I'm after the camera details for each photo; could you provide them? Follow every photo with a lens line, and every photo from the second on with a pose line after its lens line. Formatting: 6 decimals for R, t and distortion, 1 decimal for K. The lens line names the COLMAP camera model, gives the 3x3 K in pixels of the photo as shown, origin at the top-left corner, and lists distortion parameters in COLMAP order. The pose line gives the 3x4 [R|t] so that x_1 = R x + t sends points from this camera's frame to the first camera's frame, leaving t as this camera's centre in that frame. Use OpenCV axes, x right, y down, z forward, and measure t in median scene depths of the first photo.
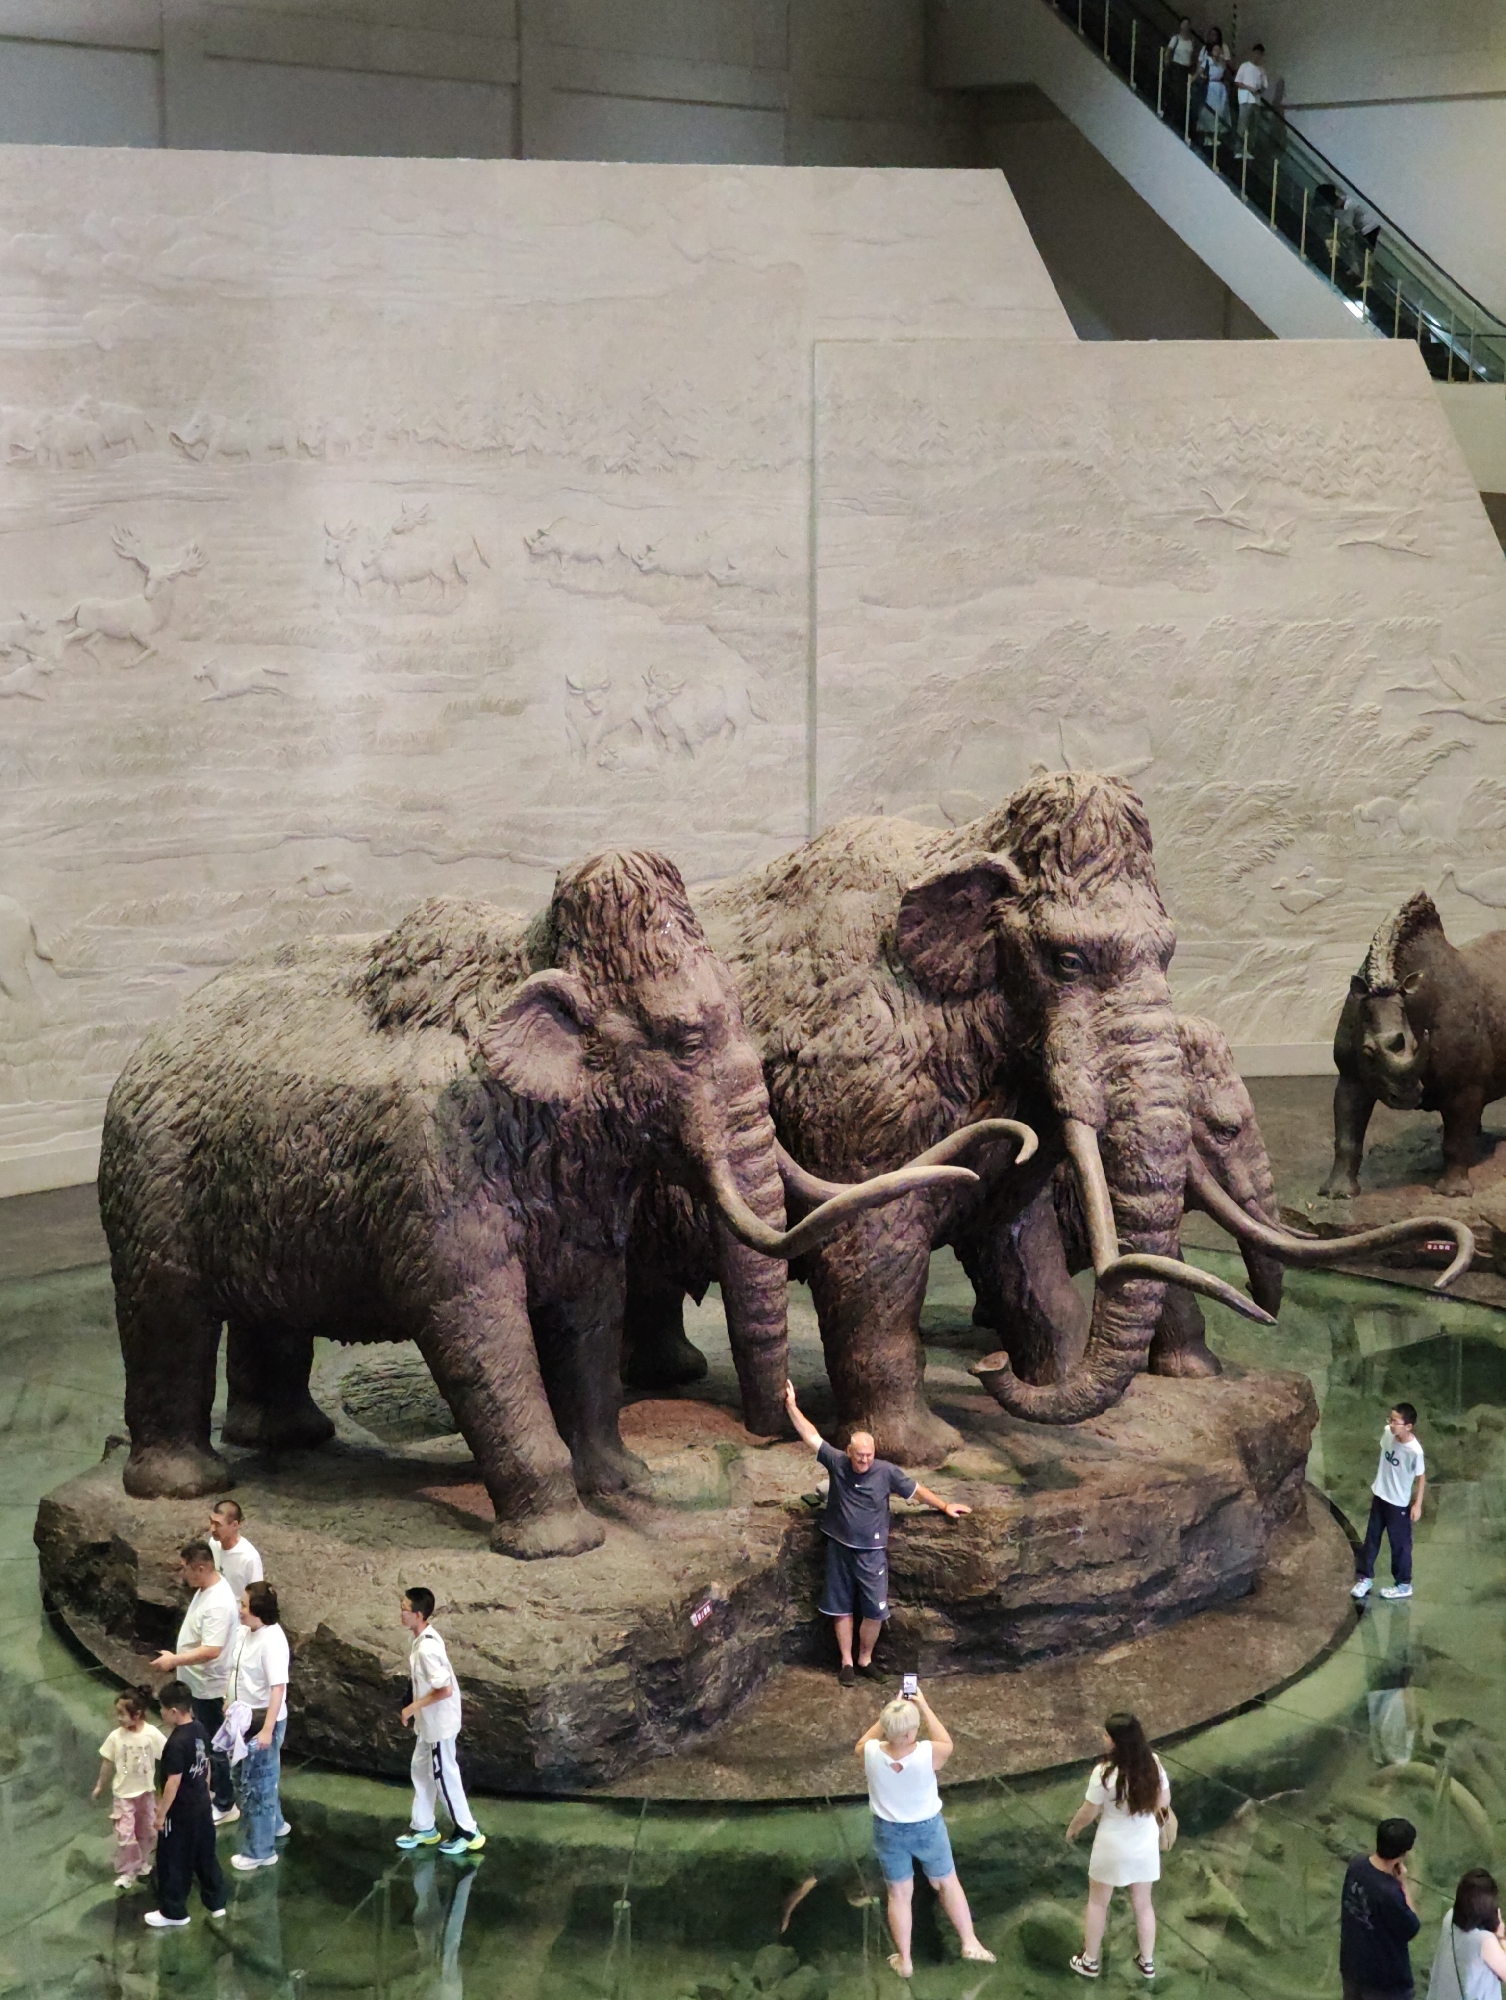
lens RADIAL K [[3511.5, 0, 715.9], [0, 3511.5, 1062.5], [0, 0, 1]] dist [0.235088, 0.000000]
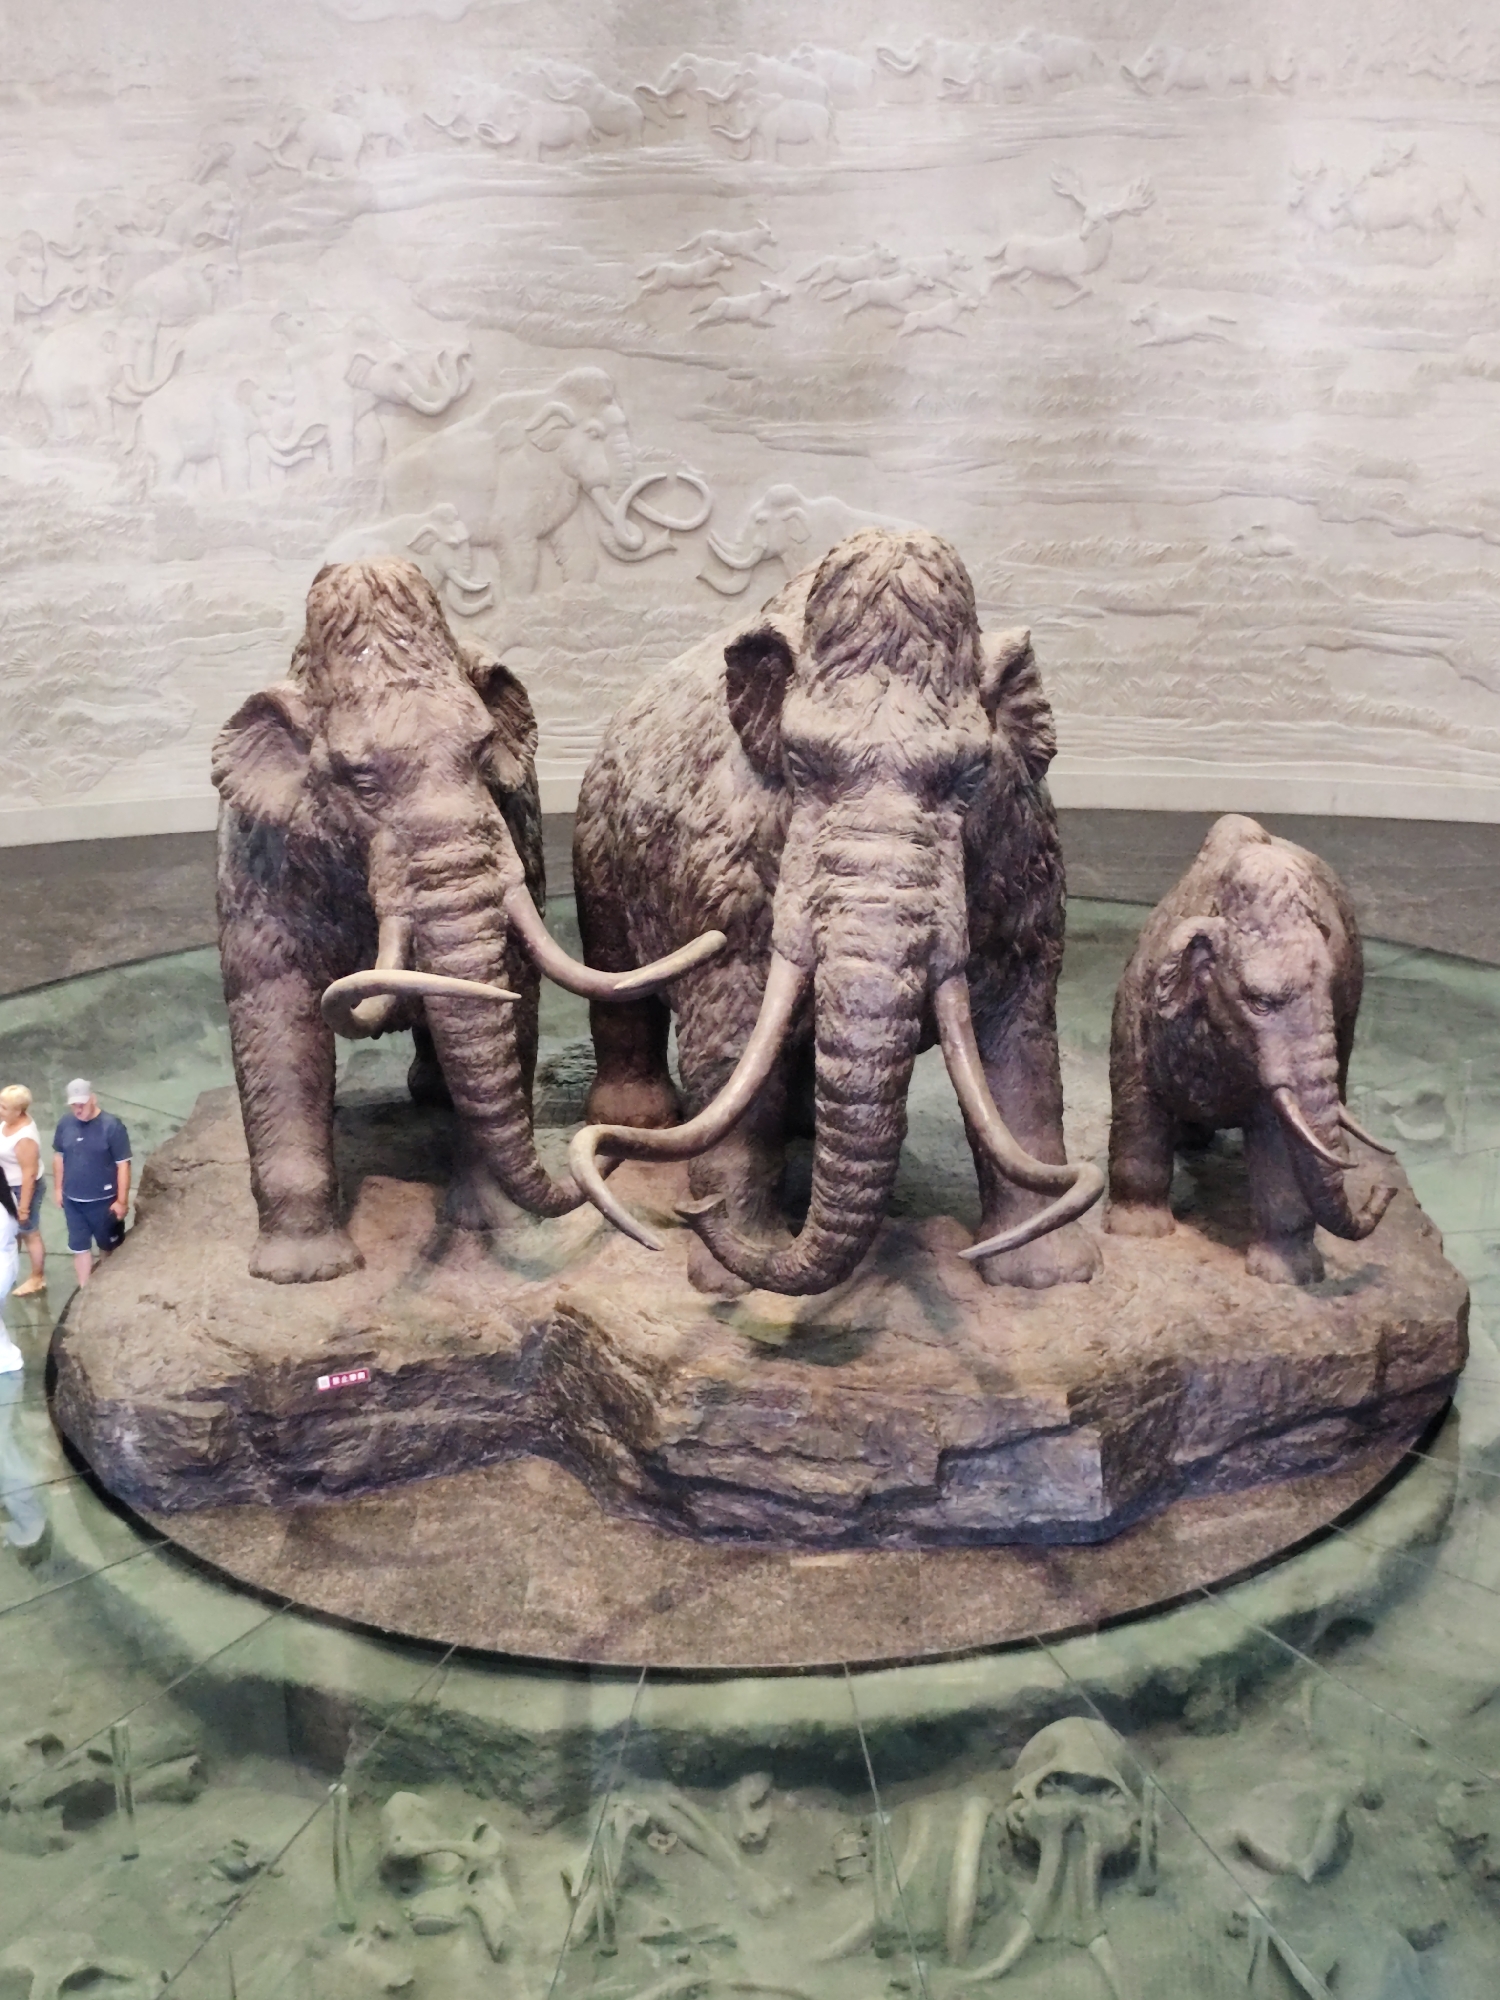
lens RADIAL K [[2939.2, 0, 667.3], [0, 2939.2, 1064.0], [0, 0, 1]] dist [0.029417, 0.000000]
pose [[0.737494, 0.228586, -0.635493, 0.493078], [-0.123496, 0.970757, 0.205862, -0.090963], [0.663967, -0.073341, 0.744157, 0.427528]]
